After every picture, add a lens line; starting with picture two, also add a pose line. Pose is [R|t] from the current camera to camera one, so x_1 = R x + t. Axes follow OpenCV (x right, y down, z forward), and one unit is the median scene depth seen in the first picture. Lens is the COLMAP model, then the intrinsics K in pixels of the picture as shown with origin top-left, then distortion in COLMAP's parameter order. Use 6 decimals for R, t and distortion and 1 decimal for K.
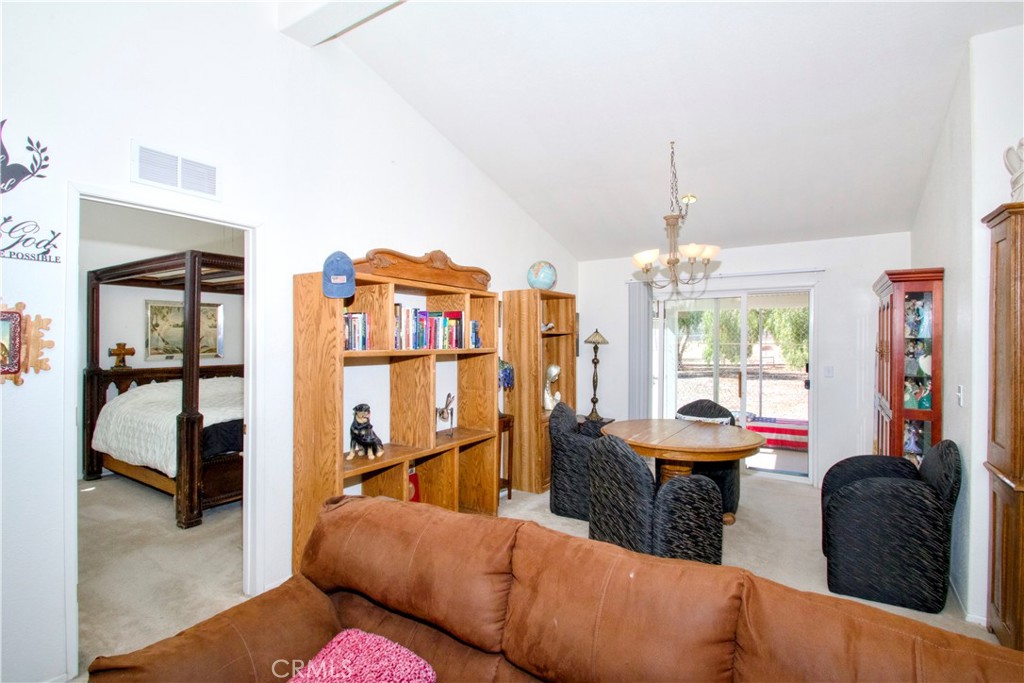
lens RADIAL K [[478.8, 0, 506.7], [0, 478.8, 339.0], [0, 0, 1]] dist [0.004100, -0.006763]
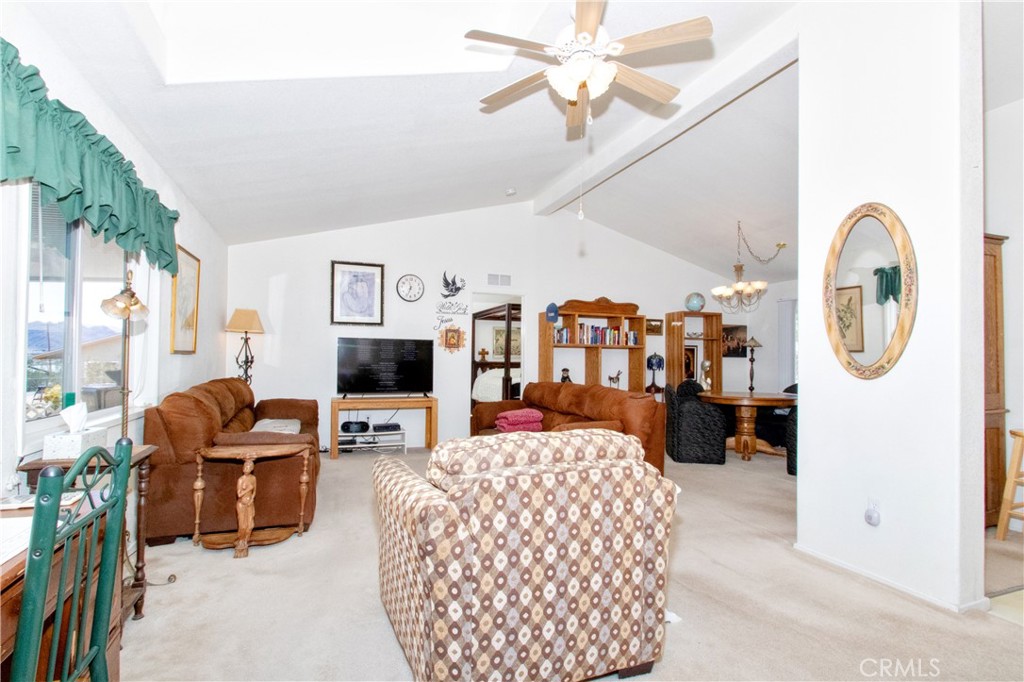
lens RADIAL K [[478.8, 0, 506.7], [0, 478.8, 338.5], [0, 0, 1]] dist [0.004100, -0.006763]
pose [[0.806364, -0.021741, -0.591020, 0.674744], [-0.007430, 0.998873, -0.046882, 0.086638], [0.591373, 0.042195, 0.805294, -0.820660]]
